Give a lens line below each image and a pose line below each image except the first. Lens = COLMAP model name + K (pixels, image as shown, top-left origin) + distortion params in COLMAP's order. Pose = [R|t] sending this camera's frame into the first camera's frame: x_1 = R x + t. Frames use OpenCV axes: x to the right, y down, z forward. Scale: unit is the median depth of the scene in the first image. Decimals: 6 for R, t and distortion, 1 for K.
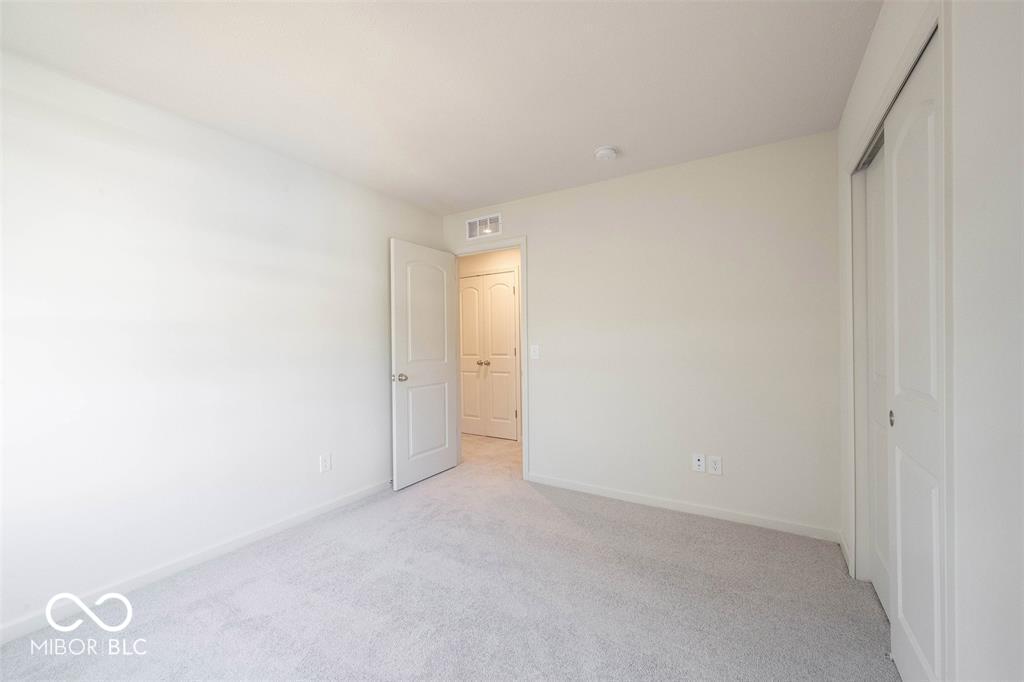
lens RADIAL K [[406.0, 0, 516.2], [0, 406.0, 345.4], [0, 0, 1]] dist [0.001761, 0.000157]
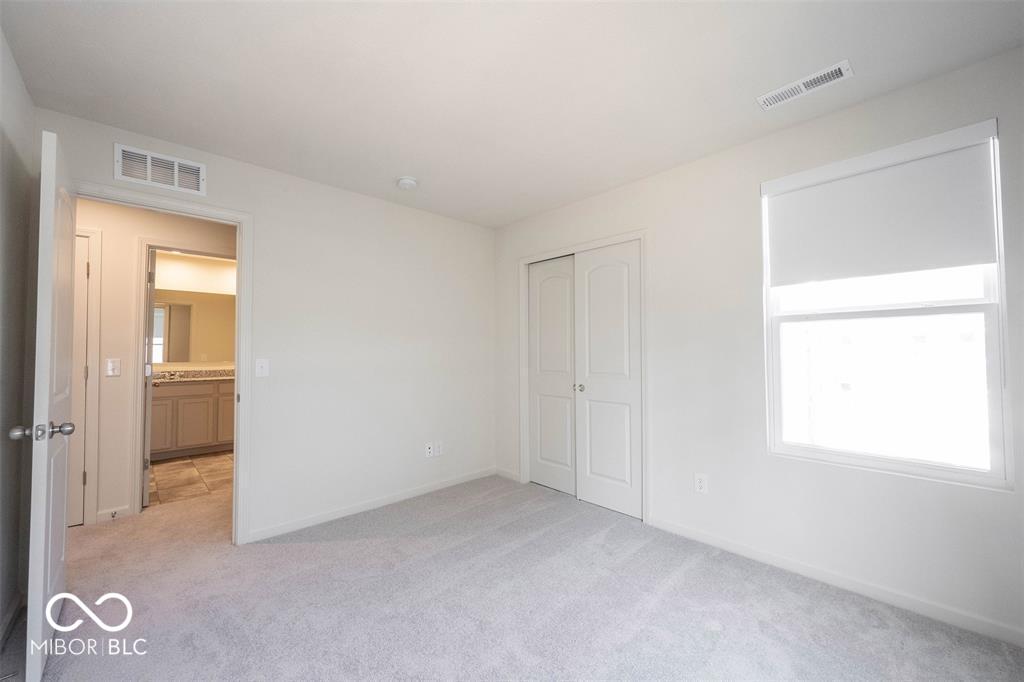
lens RADIAL K [[406.0, 0, 520.8], [0, 406.0, 338.5], [0, 0, 1]] dist [0.001761, 0.000157]
pose [[0.242745, 0.035455, 0.969442, -0.620158], [0.001065, 0.999322, -0.036815, -0.010335], [-0.970090, 0.009969, 0.242542, 0.357742]]
